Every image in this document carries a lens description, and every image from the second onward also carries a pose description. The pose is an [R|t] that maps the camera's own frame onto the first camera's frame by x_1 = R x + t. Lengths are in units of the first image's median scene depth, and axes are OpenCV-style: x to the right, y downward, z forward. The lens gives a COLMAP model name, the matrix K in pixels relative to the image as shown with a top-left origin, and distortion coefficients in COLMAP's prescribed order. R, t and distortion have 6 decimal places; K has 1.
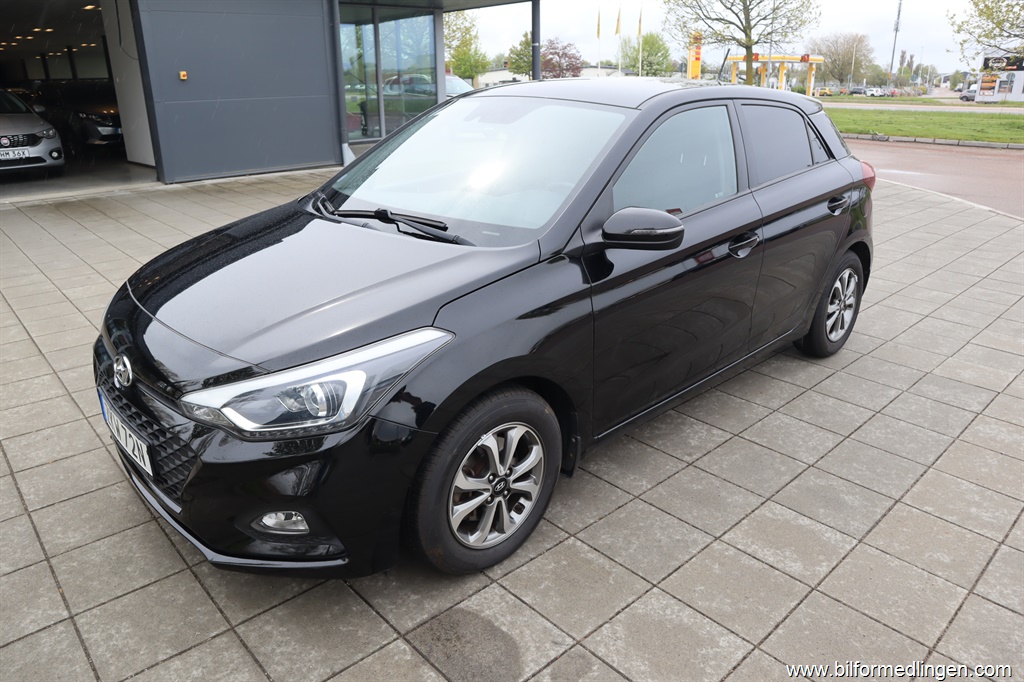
lens RADIAL K [[699.6, 0, 511.7], [0, 699.6, 340.1], [0, 0, 1]] dist [-0.092004, 0.051902]
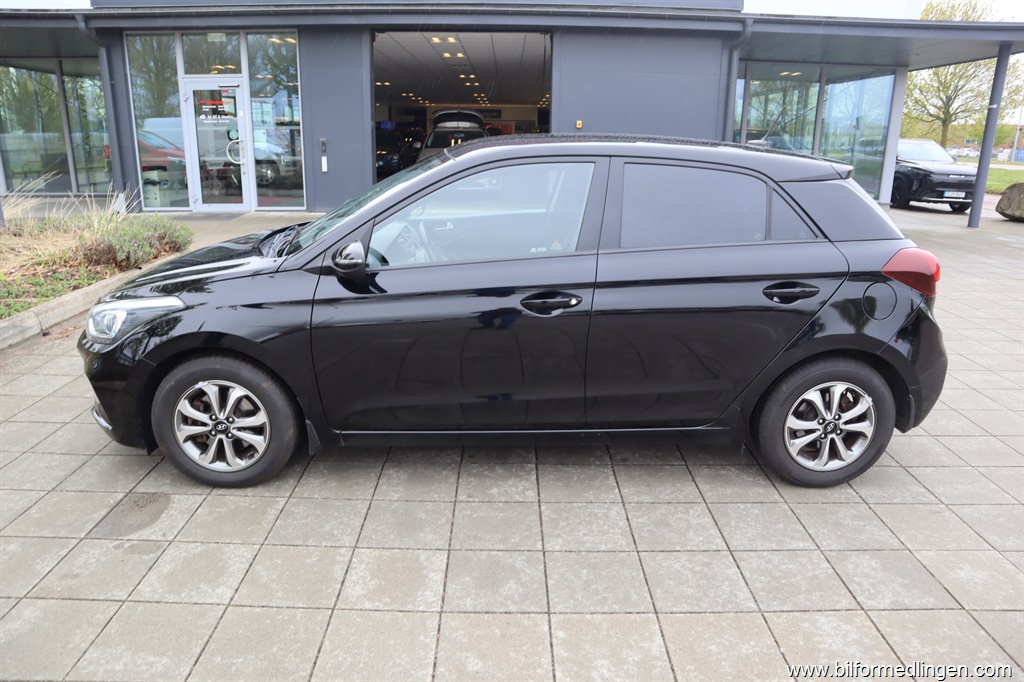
lens RADIAL K [[699.6, 0, 511.9], [0, 699.6, 339.9], [0, 0, 1]] dist [-0.092004, 0.051902]
pose [[0.735584, 0.201402, -0.646803, 0.956360], [-0.251234, 0.967800, 0.015635, -0.091753], [0.629125, 0.150998, 0.762497, 0.236858]]
